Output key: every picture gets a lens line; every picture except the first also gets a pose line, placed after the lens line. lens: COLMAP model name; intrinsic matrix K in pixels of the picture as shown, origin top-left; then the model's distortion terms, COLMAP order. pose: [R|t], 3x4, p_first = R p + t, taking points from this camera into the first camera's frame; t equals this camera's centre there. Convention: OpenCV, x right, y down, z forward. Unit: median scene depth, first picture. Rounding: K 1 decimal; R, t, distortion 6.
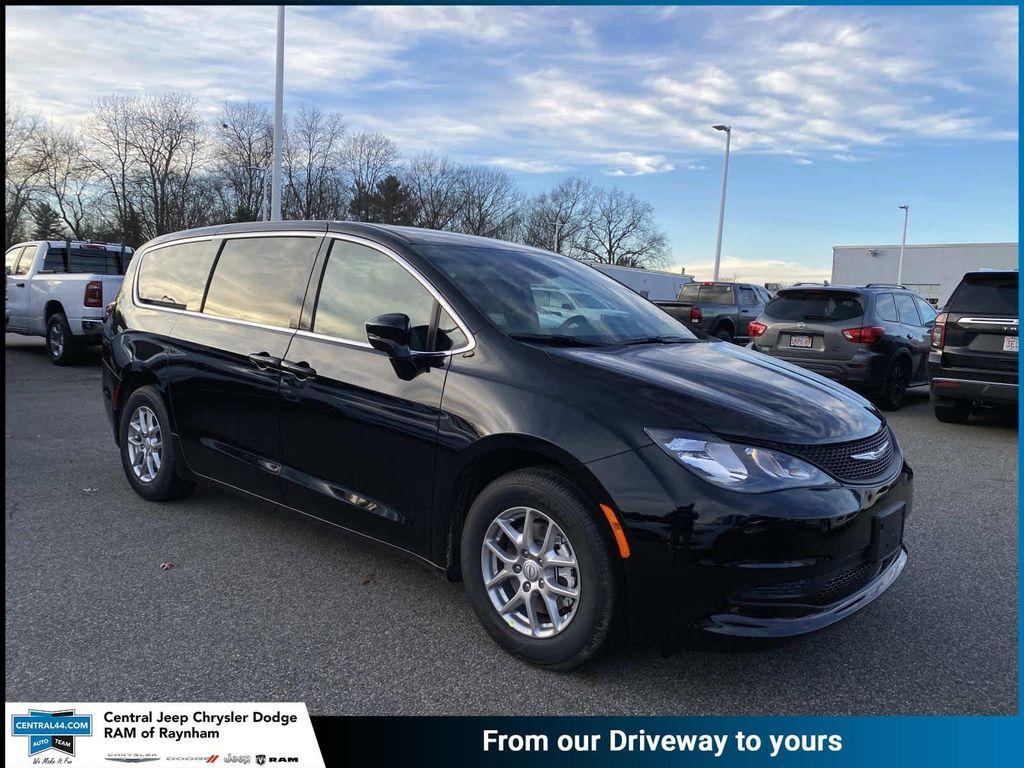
lens RADIAL K [[784.8, 0, 512.0], [0, 784.8, 384.0], [0, 0, 1]] dist [0.002305, 0.000271]
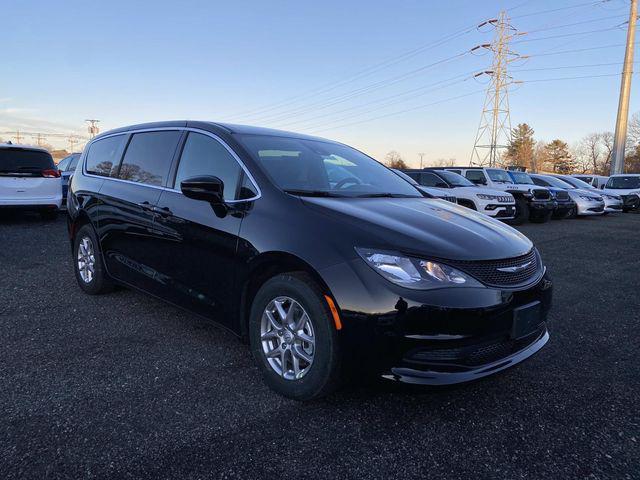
lens RADIAL K [[490.5, 0, 320.0], [0, 490.5, 240.0], [0, 0, 1]] dist [0.002305, 0.000271]
pose [[0.996160, 0.015963, -0.086086, 0.175693], [-0.015240, 0.999843, 0.009053, 0.033081], [0.086217, -0.007706, 0.996247, 0.028094]]
